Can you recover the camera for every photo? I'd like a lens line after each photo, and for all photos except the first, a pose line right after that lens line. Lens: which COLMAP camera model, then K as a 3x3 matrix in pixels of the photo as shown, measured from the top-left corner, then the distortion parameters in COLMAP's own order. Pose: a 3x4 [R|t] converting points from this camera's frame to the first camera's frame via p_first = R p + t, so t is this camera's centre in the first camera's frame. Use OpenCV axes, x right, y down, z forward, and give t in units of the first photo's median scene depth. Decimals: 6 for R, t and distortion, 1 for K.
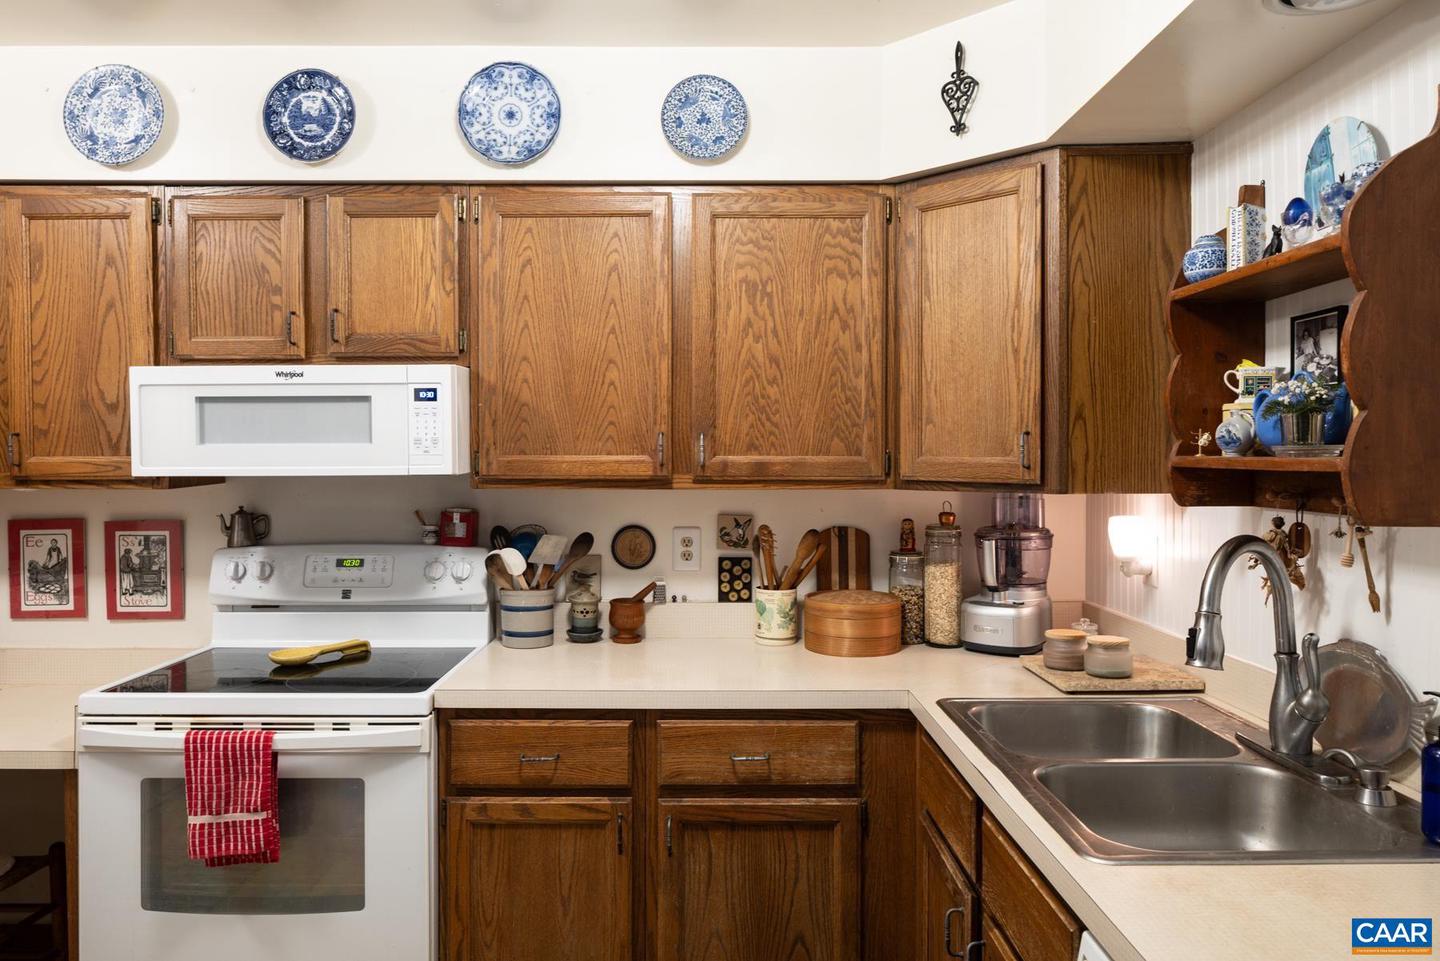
lens RADIAL K [[969.1, 0, 712.9], [0, 969.1, 434.5], [0, 0, 1]] dist [-0.003358, -0.000837]
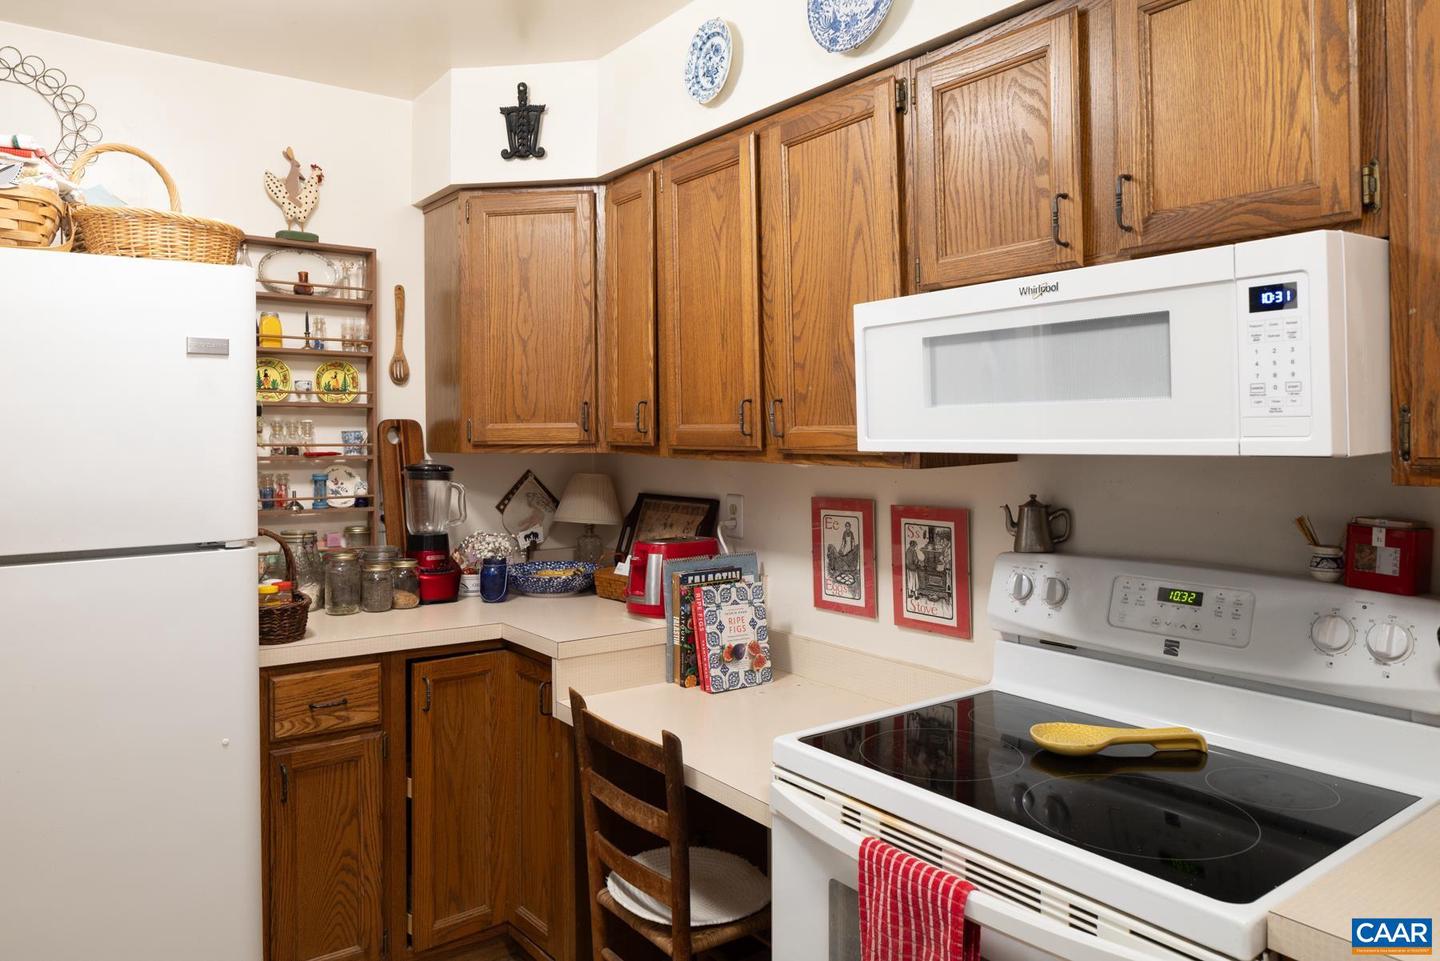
lens RADIAL K [[969.1, 0, 712.9], [0, 969.1, 434.5], [0, 0, 1]] dist [-0.003358, -0.000837]
pose [[0.583527, -0.000626, -0.812093, -0.053323], [0.022304, 0.999635, 0.015256, 0.015293], [0.811787, -0.027015, 0.583328, 0.438376]]
